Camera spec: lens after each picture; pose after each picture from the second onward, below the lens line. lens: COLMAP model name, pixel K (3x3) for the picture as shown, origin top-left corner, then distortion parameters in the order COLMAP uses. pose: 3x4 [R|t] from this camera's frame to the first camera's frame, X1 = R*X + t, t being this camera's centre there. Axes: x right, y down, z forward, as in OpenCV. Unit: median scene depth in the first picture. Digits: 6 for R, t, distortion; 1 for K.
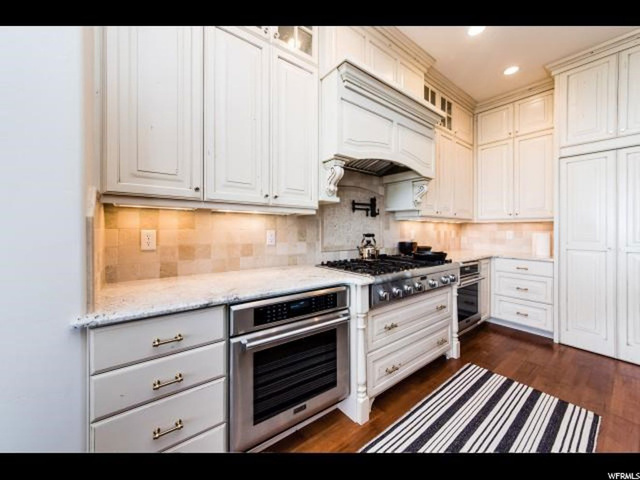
lens RADIAL K [[246.0, 0, 350.0], [0, 246.0, 225.8], [0, 0, 1]] dist [0.009385, 0.000003]
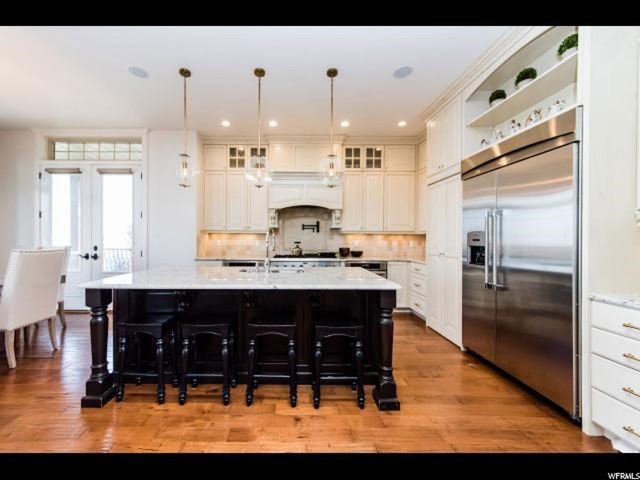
lens RADIAL K [[237.6, 0, 291.3], [0, 237.6, 235.9], [0, 0, 1]] dist [-0.025813, 0.000005]
pose [[0.764141, -0.010670, -0.644961, 1.154665], [0.011275, 0.999931, -0.003184, -0.009496], [0.644951, -0.004839, 0.764209, -0.454738]]
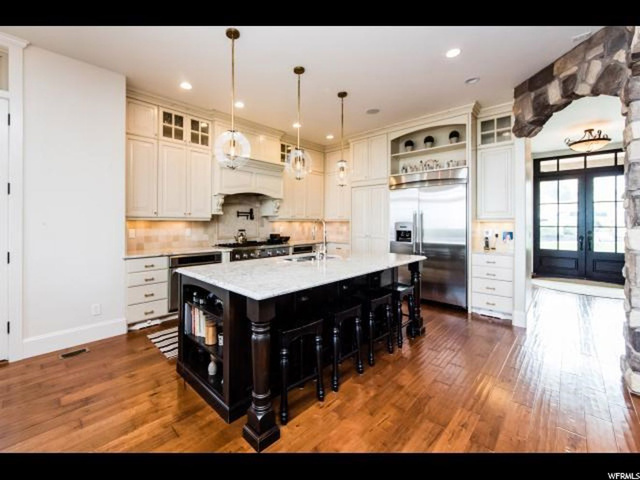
lens RADIAL K [[261.0, 0, 320.1], [0, 261.0, 215.0], [0, 0, 1]] dist [-0.000951, -0.000058]
pose [[0.993513, -0.004933, 0.113607, 0.411232], [0.006776, 0.999852, -0.015845, -0.041496], [-0.113512, 0.016512, 0.993399, -1.004480]]
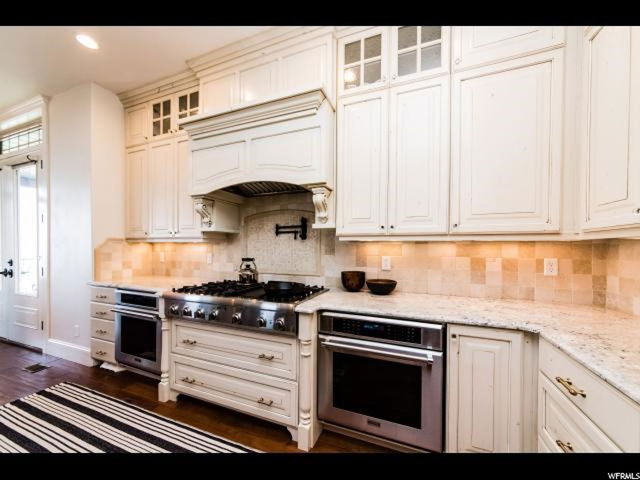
lens RADIAL K [[232.0, 0, 293.3], [0, 232.0, 247.3], [0, 0, 1]] dist [-0.000018, -0.000028]
pose [[0.469620, -0.011853, -0.882789, 0.912055], [0.009174, 0.999921, -0.008546, -0.002069], [0.882821, -0.004086, 0.469692, 0.641280]]
